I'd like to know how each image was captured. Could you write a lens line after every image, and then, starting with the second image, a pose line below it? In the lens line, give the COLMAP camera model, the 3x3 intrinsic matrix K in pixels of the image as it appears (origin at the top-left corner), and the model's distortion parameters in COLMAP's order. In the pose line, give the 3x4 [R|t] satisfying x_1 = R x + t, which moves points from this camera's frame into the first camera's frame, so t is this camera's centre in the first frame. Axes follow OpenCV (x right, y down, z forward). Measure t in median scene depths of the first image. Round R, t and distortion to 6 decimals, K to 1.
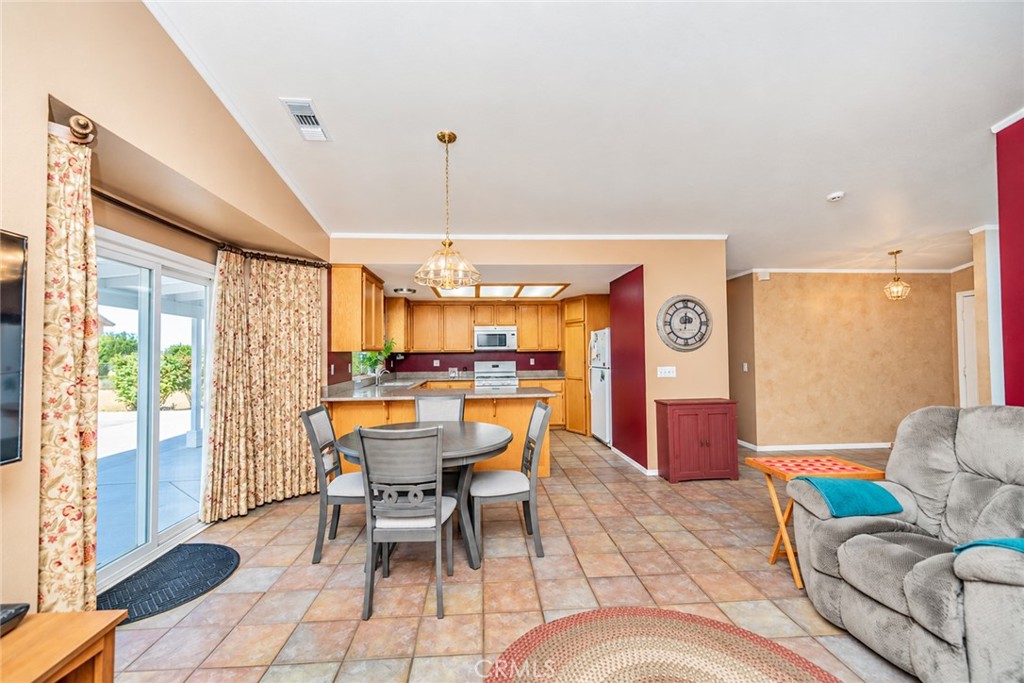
lens RADIAL K [[453.9, 0, 515.3], [0, 453.9, 340.2], [0, 0, 1]] dist [0.001583, 0.000866]
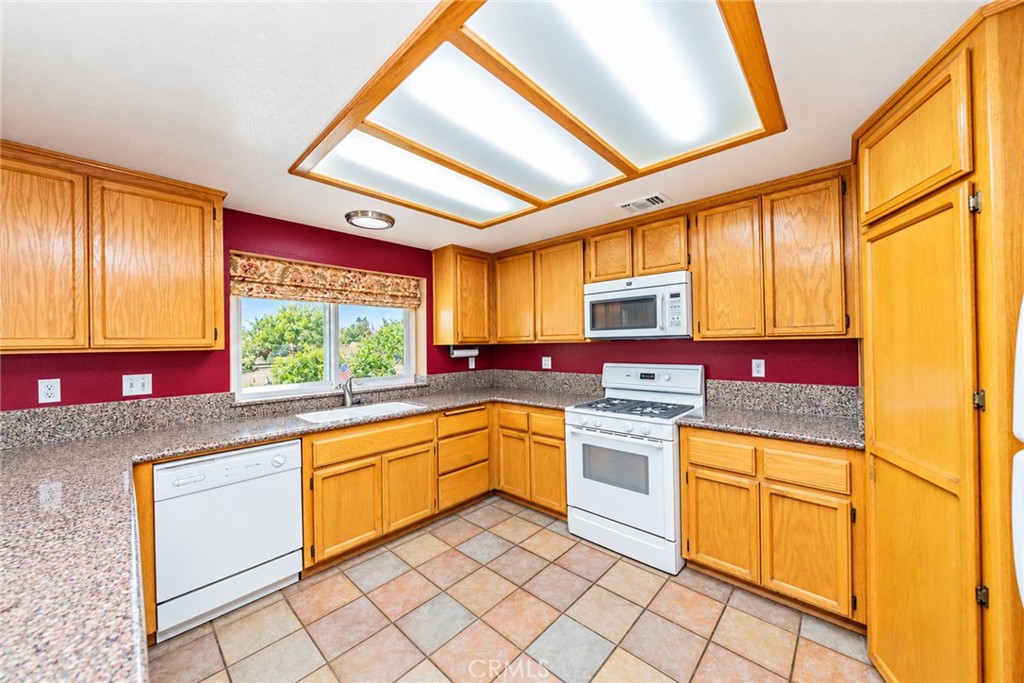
lens RADIAL K [[351.2, 0, 513.1], [0, 351.2, 341.2], [0, 0, 1]] dist [-0.013442, -0.000074]
pose [[0.682500, -0.006510, -0.730857, 0.113277], [0.030266, 0.999354, 0.019362, 0.015254], [0.730259, -0.035334, 0.682256, 0.707725]]
